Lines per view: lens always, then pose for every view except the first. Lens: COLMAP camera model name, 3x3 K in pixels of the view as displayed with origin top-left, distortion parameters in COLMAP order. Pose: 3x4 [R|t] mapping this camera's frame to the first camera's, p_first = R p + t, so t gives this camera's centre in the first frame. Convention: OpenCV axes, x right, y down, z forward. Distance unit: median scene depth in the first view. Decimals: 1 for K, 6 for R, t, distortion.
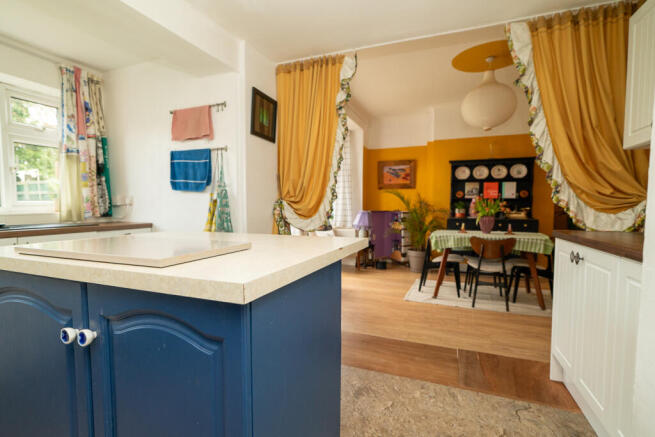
lens RADIAL K [[299.2, 0, 327.5], [0, 299.2, 218.5], [0, 0, 1]] dist [-0.015543, -0.000128]
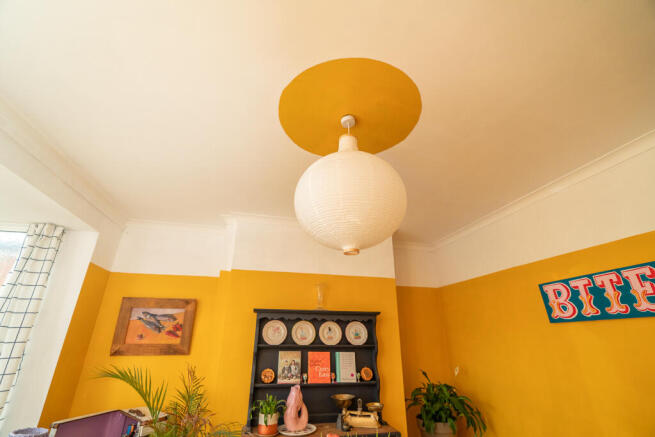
lens RADIAL K [[299.2, 0, 327.5], [0, 299.2, 218.5], [0, 0, 1]] dist [-0.015543, -0.000128]
pose [[0.811256, 0.227247, 0.538723, 0.180830], [0.024359, 0.907445, -0.419465, -0.109427], [-0.584184, 0.353416, 0.730634, 0.454390]]
